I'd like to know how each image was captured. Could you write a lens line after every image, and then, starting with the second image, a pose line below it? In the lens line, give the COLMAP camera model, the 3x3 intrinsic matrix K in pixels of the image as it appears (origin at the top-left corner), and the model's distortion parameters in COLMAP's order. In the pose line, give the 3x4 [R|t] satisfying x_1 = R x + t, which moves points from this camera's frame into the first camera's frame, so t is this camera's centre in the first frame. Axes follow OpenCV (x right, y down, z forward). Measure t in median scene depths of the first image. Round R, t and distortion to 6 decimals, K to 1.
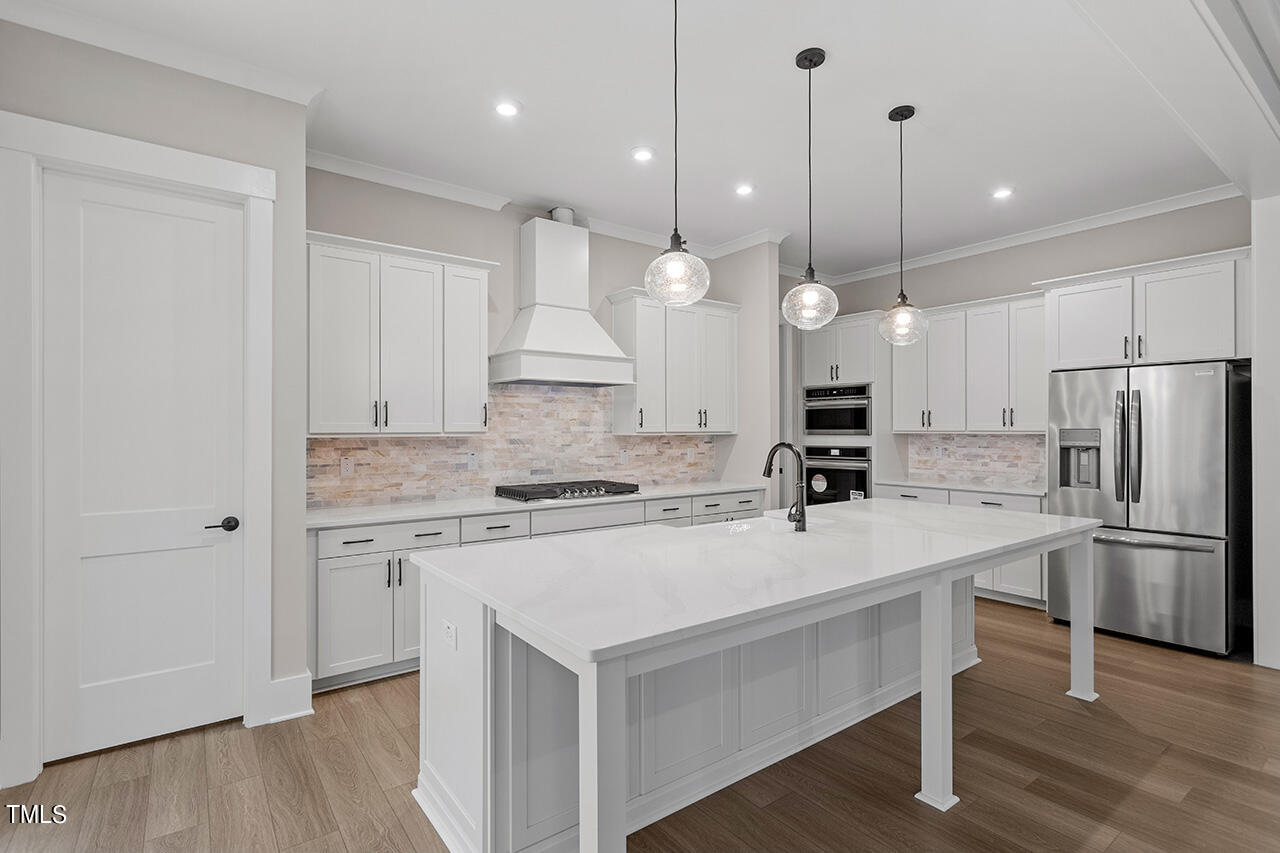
lens RADIAL K [[607.0, 0, 634.9], [0, 607.0, 427.5], [0, 0, 1]] dist [0.008890, -0.000587]
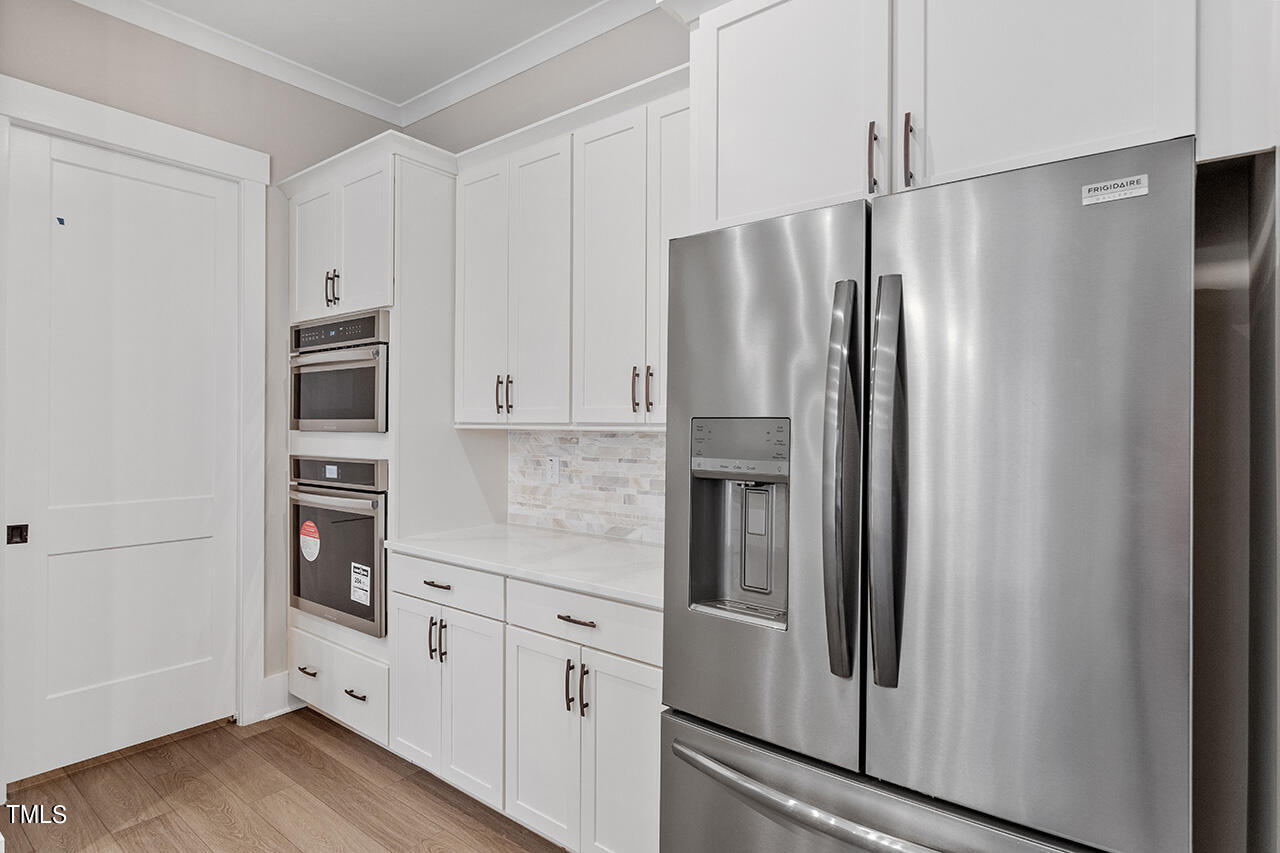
lens RADIAL K [[650.4, 0, 642.8], [0, 650.4, 422.7], [0, 0, 1]] dist [-0.010584, 0.001690]
pose [[0.966159, 0.004917, 0.257900, 0.449522], [-0.006057, 0.999975, 0.003624, 0.002903], [-0.257876, -0.005063, 0.966165, 0.526042]]
